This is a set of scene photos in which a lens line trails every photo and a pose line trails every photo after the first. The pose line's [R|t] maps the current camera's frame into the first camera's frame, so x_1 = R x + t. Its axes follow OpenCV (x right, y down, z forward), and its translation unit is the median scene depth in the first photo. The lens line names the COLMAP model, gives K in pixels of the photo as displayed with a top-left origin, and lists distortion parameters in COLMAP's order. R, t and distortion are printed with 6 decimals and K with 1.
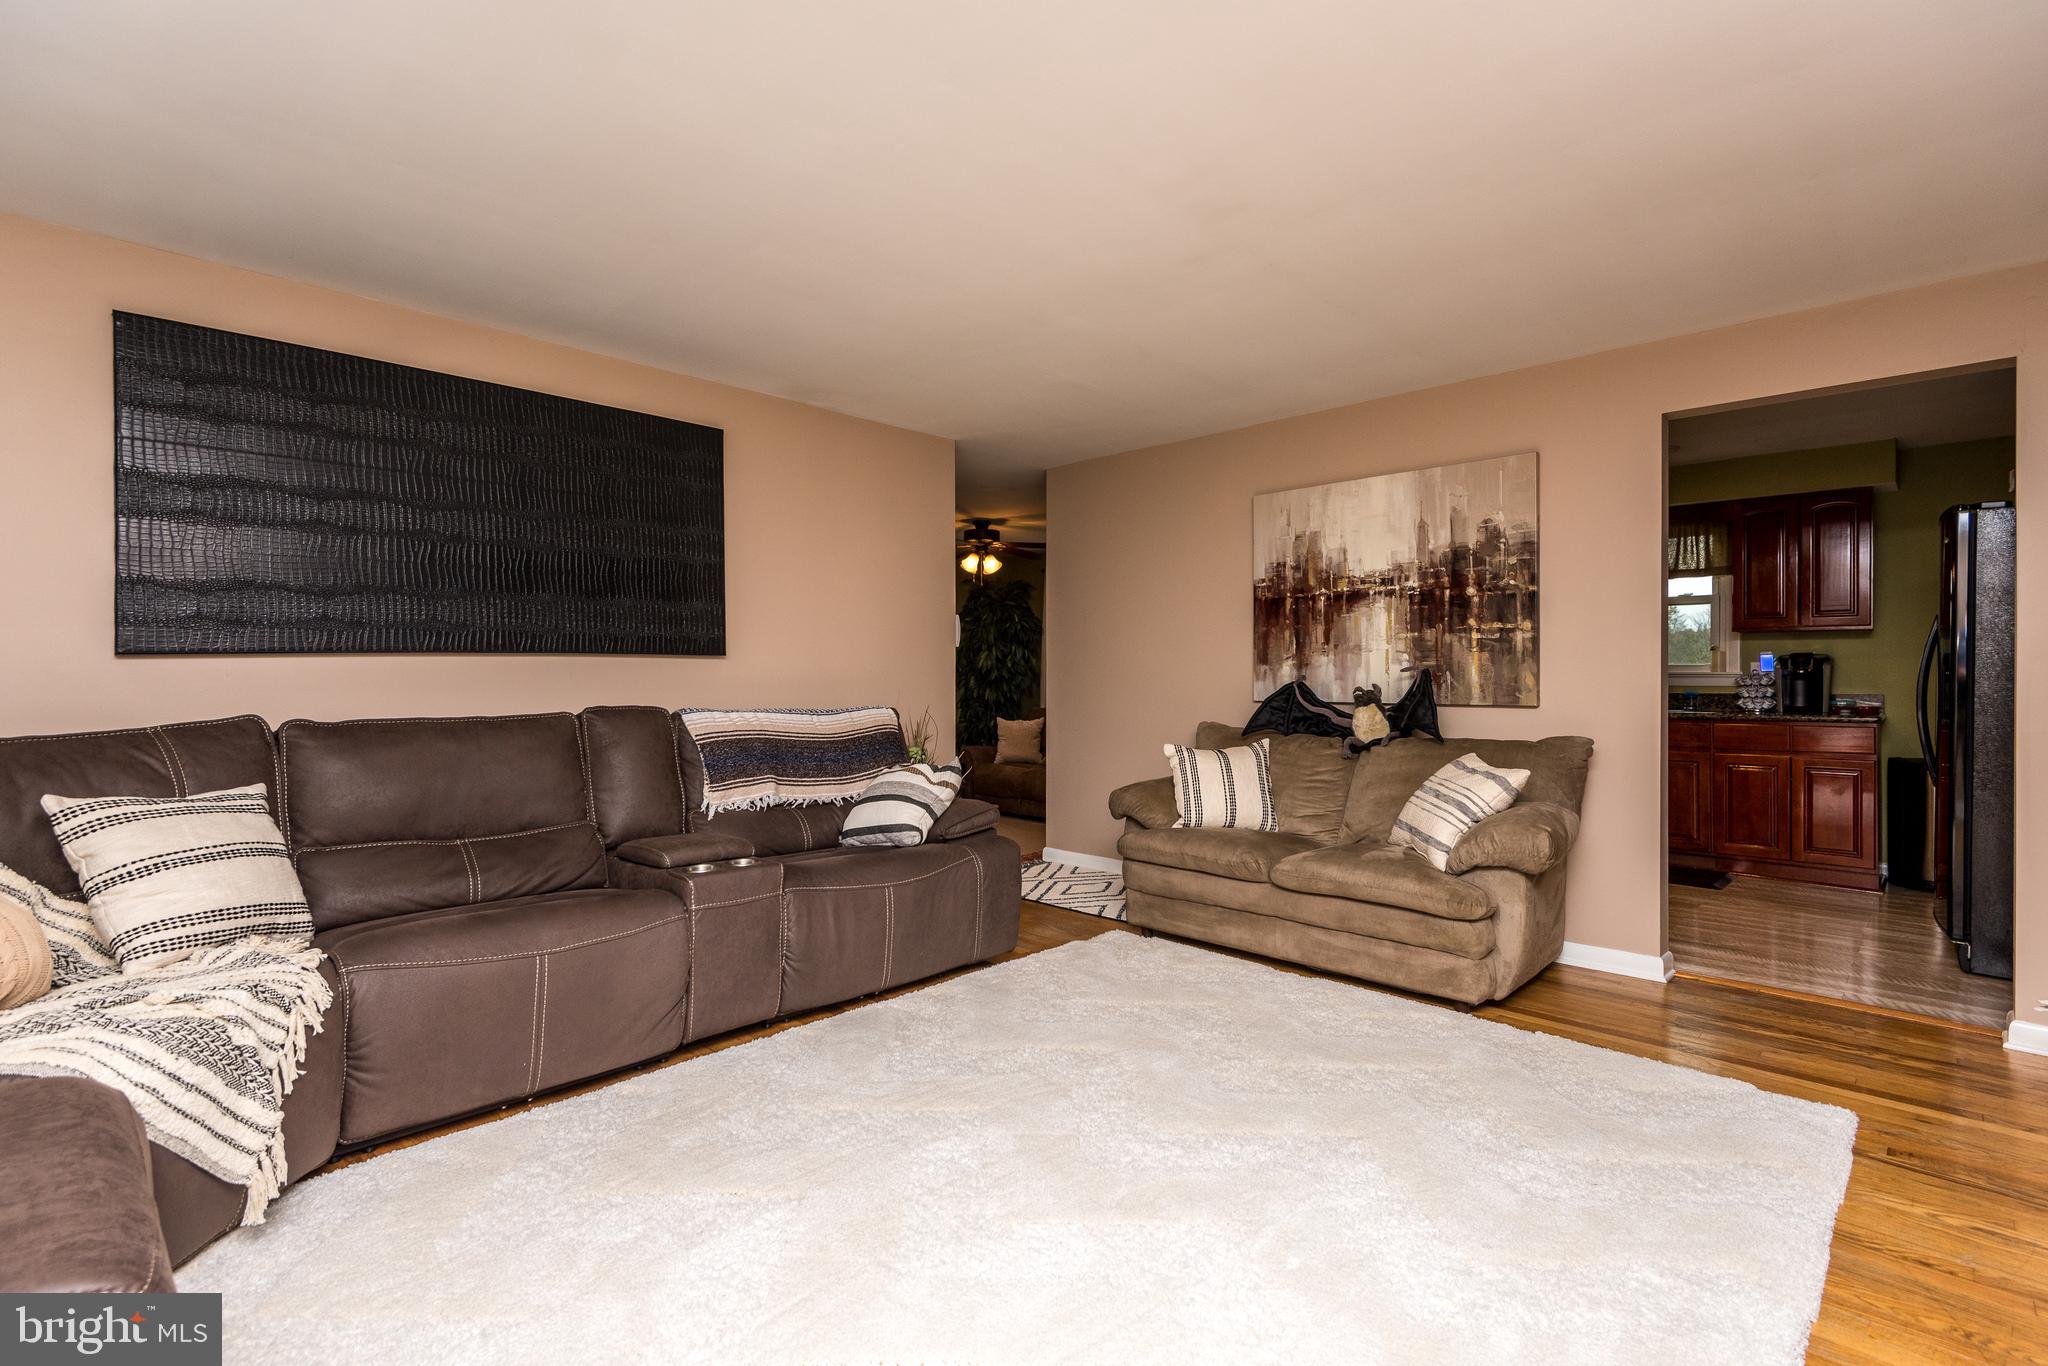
lens RADIAL K [[924.5, 0, 1041.9], [0, 924.5, 679.2], [0, 0, 1]] dist [-0.003409, -0.003925]
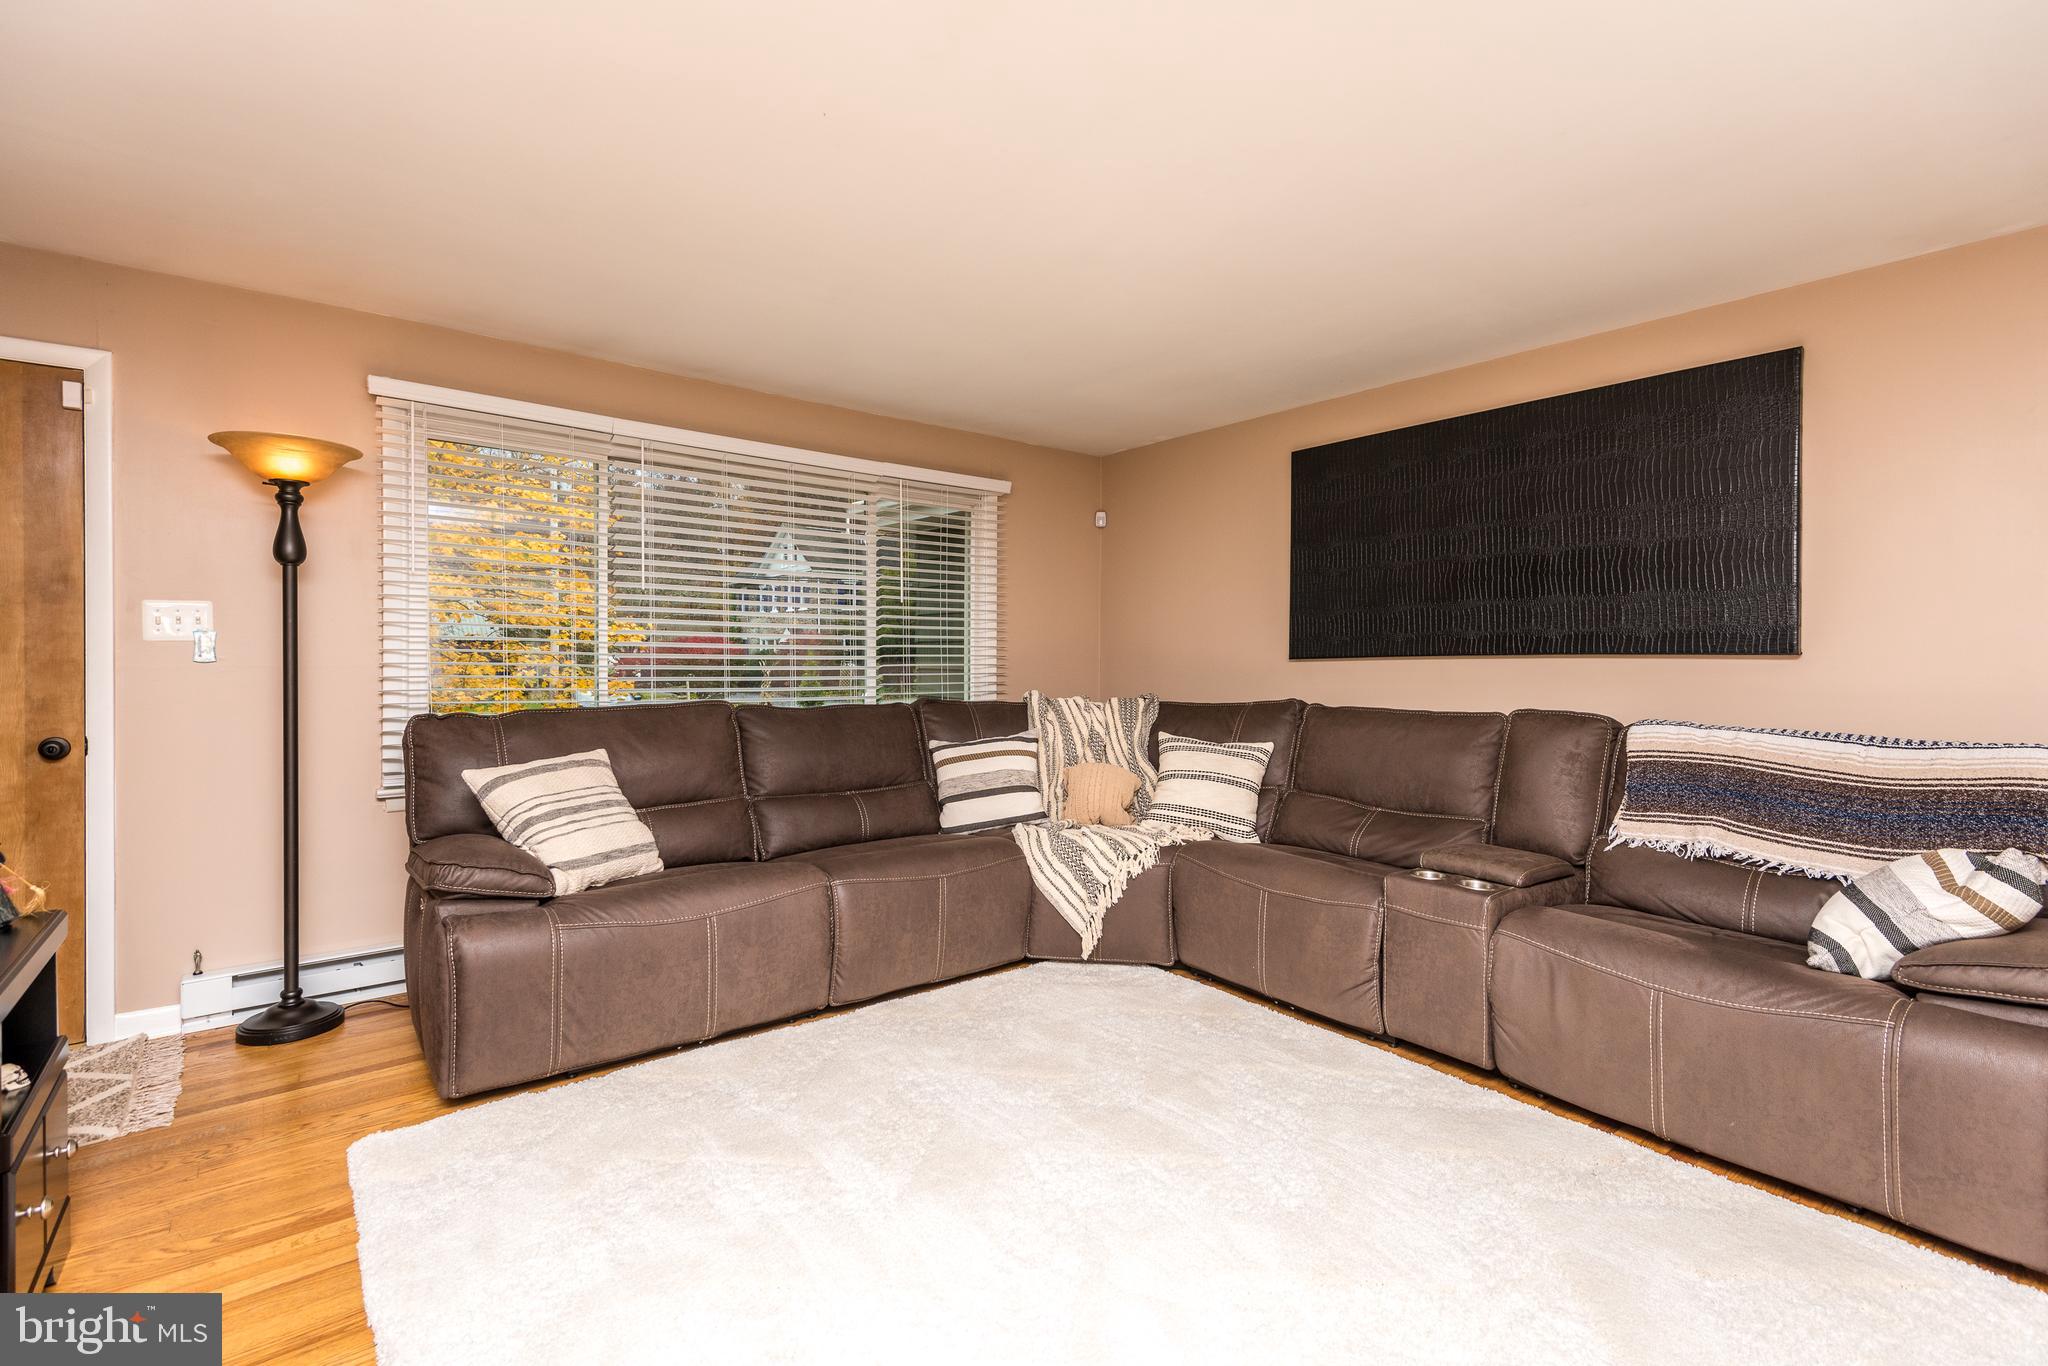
lens RADIAL K [[924.5, 0, 1016.7], [0, 924.5, 669.4], [0, 0, 1]] dist [-0.003409, -0.003925]
pose [[-0.147678, 0.004850, -0.989024, 0.558291], [-0.014770, 0.999866, 0.007109, -0.012209], [0.988925, 0.015657, -0.147587, 0.590082]]
